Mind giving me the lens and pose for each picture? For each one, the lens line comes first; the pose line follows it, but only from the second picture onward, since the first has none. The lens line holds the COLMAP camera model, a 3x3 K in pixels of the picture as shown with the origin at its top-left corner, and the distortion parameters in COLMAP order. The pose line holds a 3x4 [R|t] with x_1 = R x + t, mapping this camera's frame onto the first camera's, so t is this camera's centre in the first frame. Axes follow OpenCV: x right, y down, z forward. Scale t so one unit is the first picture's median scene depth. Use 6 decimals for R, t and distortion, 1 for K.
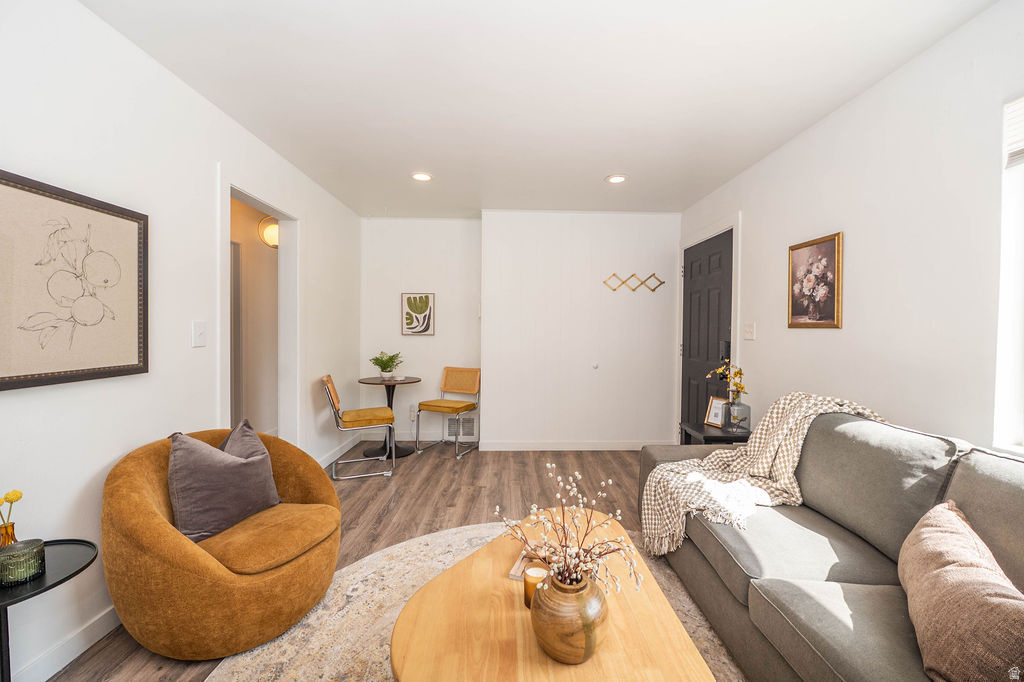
lens RADIAL K [[417.4, 0, 520.9], [0, 417.4, 333.6], [0, 0, 1]] dist [-0.009625, -0.000042]
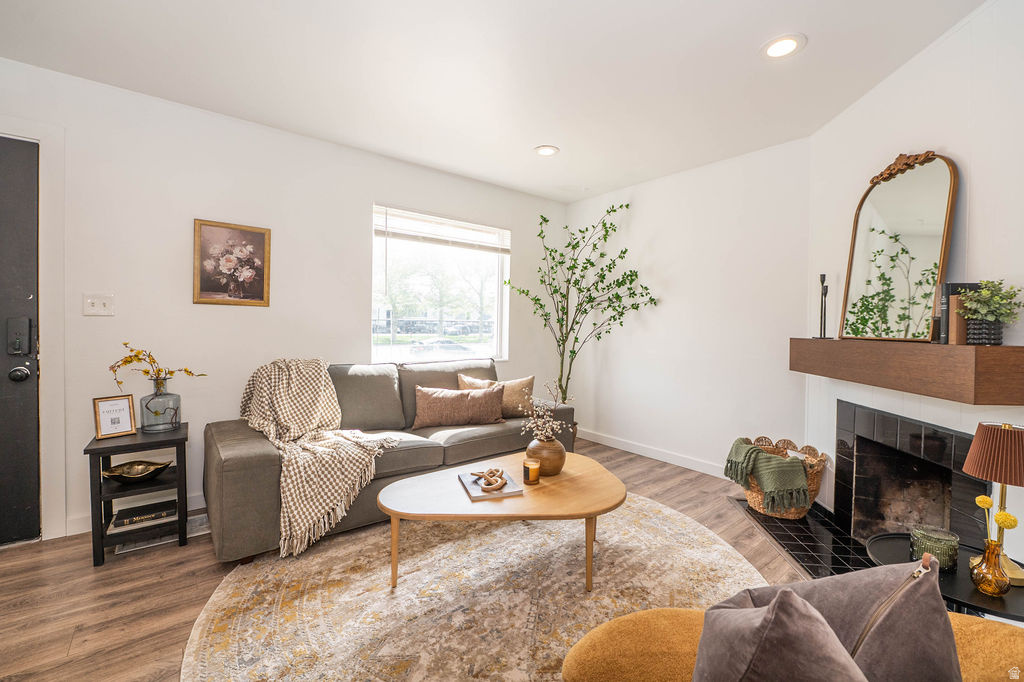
lens RADIAL K [[417.4, 0, 520.9], [0, 417.4, 333.6], [0, 0, 1]] dist [-0.009625, -0.000042]
pose [[-0.621097, -0.034978, 0.782953, -0.653501], [-0.010927, 0.999293, 0.035975, 0.014655], [-0.783658, 0.013789, -0.621040, 1.135863]]
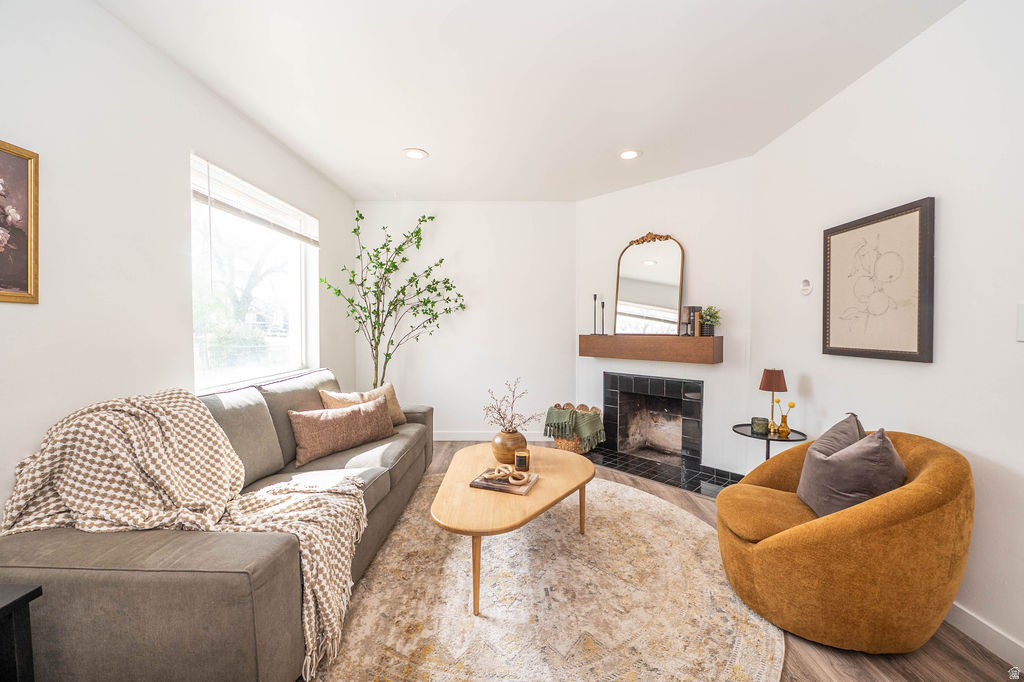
lens RADIAL K [[397.7, 0, 512.7], [0, 397.7, 338.0], [0, 0, 1]] dist [-0.009156, -0.000126]
pose [[-0.999150, -0.011612, 0.039556, 0.007755], [-0.009955, 0.999075, 0.041823, 0.007350], [-0.040005, 0.041393, -0.998342, 1.516483]]
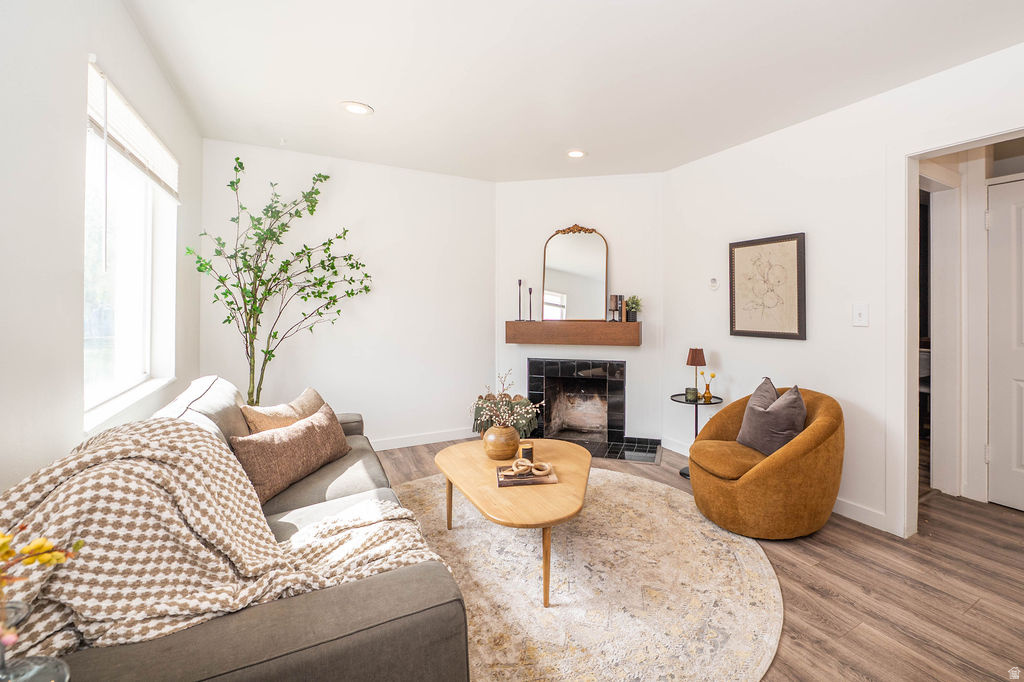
lens RADIAL K [[448.9, 0, 565.7], [0, 448.9, 304.4], [0, 0, 1]] dist [-0.009588, -0.000300]
pose [[-0.880022, -0.013732, -0.474735, 0.451188], [-0.017090, 0.999850, 0.002758, -0.016466], [0.474626, 0.010540, -0.880124, 1.553207]]
